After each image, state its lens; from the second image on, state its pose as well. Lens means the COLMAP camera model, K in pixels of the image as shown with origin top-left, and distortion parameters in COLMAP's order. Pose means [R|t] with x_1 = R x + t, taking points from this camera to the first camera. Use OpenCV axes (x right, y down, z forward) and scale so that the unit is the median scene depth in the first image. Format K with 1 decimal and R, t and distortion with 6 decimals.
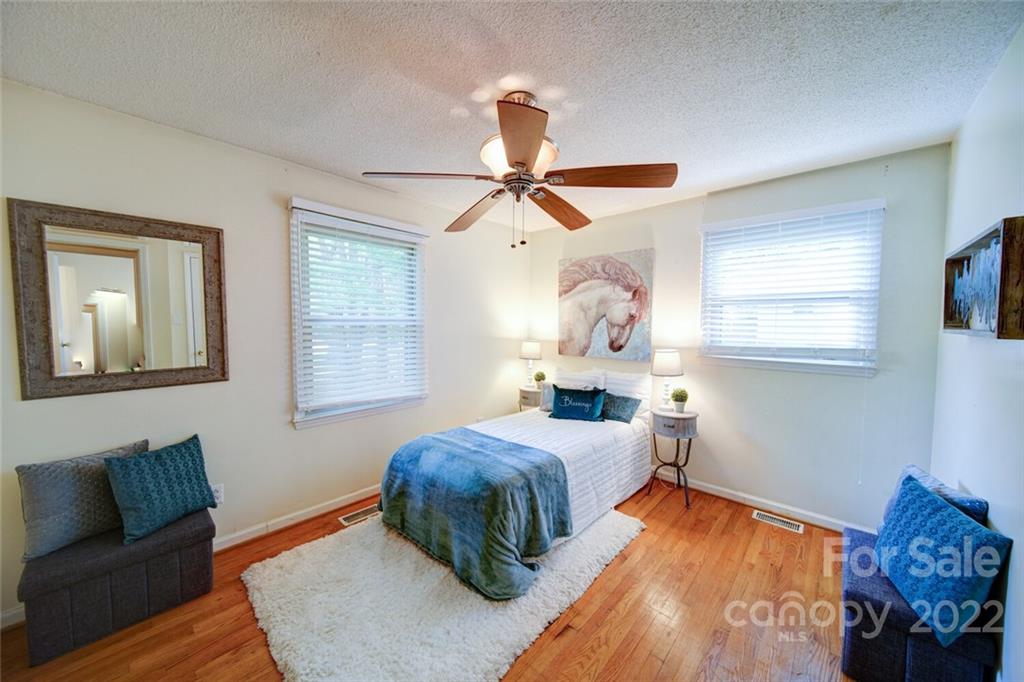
lens RADIAL K [[358.0, 0, 513.9], [0, 358.0, 338.3], [0, 0, 1]] dist [-0.002463, -0.000514]
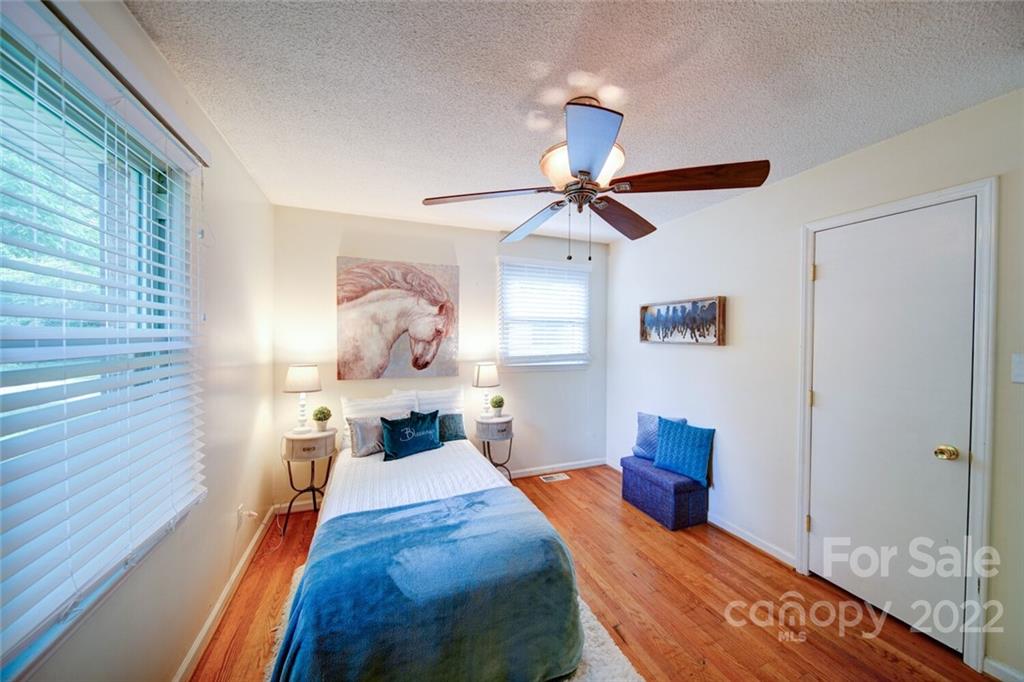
lens RADIAL K [[358.0, 0, 514.6], [0, 358.0, 340.8], [0, 0, 1]] dist [-0.002463, -0.000514]
pose [[0.439389, -0.017594, 0.898125, -0.452519], [0.037827, 0.999284, 0.001070, -0.028785], [-0.897500, 0.033504, 0.439739, 0.379442]]
